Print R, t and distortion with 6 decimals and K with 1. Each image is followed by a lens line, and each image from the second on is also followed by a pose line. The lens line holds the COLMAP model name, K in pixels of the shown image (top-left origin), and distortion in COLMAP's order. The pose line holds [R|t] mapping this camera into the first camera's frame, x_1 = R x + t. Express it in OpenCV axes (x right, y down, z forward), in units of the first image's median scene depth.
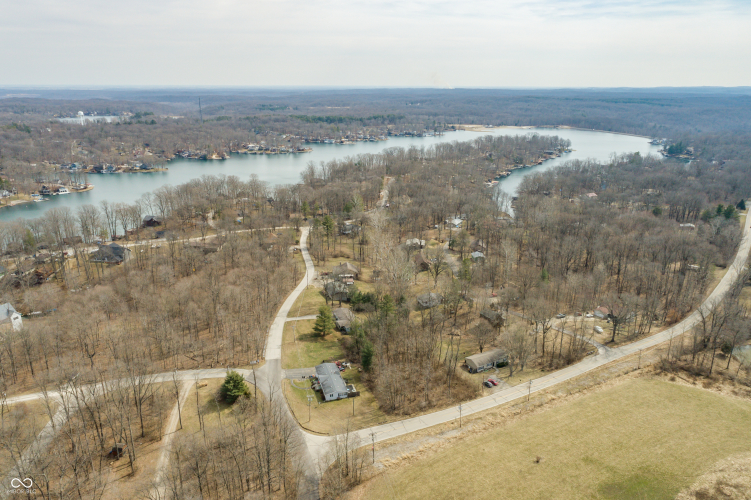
lens RADIAL K [[516.5, 0, 375.1], [0, 516.5, 240.5], [0, 0, 1]] dist [-0.010627, 0.025245]
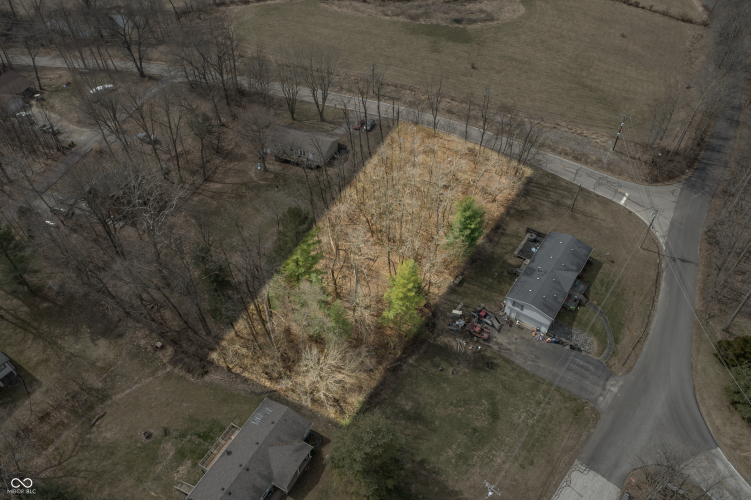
lens RADIAL K [[516.5, 0, 375.1], [0, 516.5, 240.5], [0, 0, 1]] dist [-0.010627, 0.025245]
pose [[-0.614399, -0.546564, 0.569019, -0.138166], [0.222843, 0.571621, 0.789678, -0.089740], [-0.756872, 0.611979, -0.229405, 0.700356]]
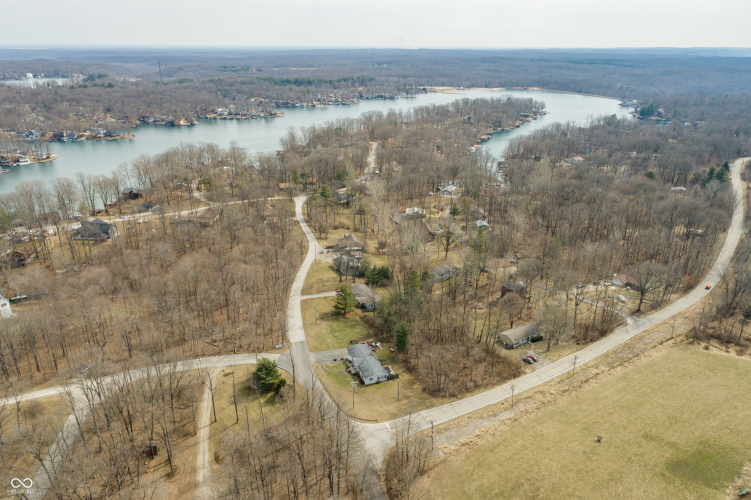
lens RADIAL K [[516.5, 0, 375.1], [0, 516.5, 240.5], [0, 0, 1]] dist [-0.010627, 0.025245]
pose [[0.997435, -0.023638, 0.067562, -0.074497], [0.018902, 0.997374, 0.069907, -0.012621], [-0.069037, -0.068451, 0.995263, 0.035188]]
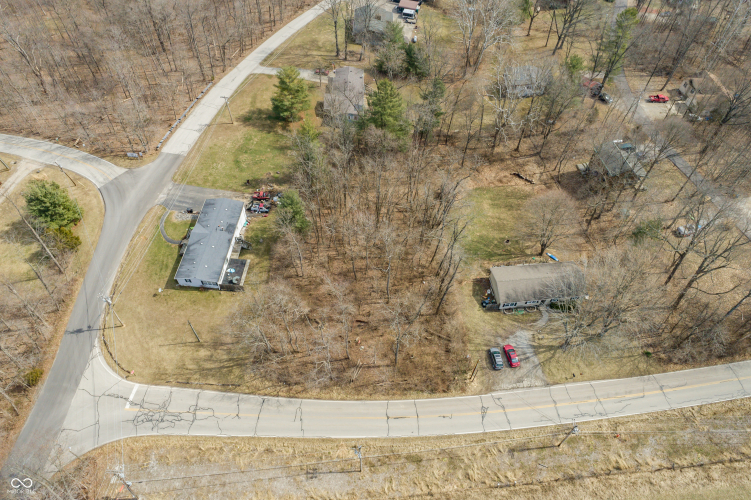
lens RADIAL K [[516.5, 0, 375.1], [0, 516.5, 240.5], [0, 0, 1]] dist [-0.010627, 0.025245]
pose [[0.927532, 0.295822, -0.228418, 0.108974], [-0.118489, 0.812380, 0.570963, -0.029077], [0.354465, -0.502521, 0.788560, 0.372236]]
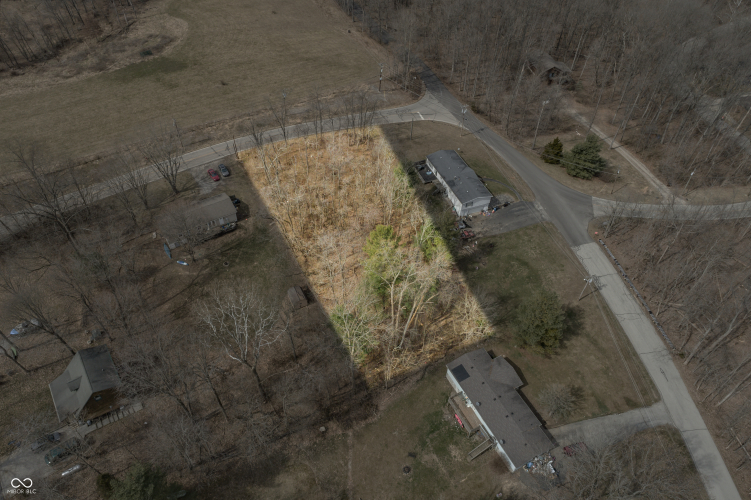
lens RADIAL K [[516.5, 0, 375.1], [0, 516.5, 240.5], [0, 0, 1]] dist [-0.010627, 0.025245]
pose [[-0.997584, 0.032507, -0.061397, 0.036871], [-0.039072, 0.468225, 0.882745, -0.159854], [0.057443, 0.883011, -0.465824, 0.796104]]
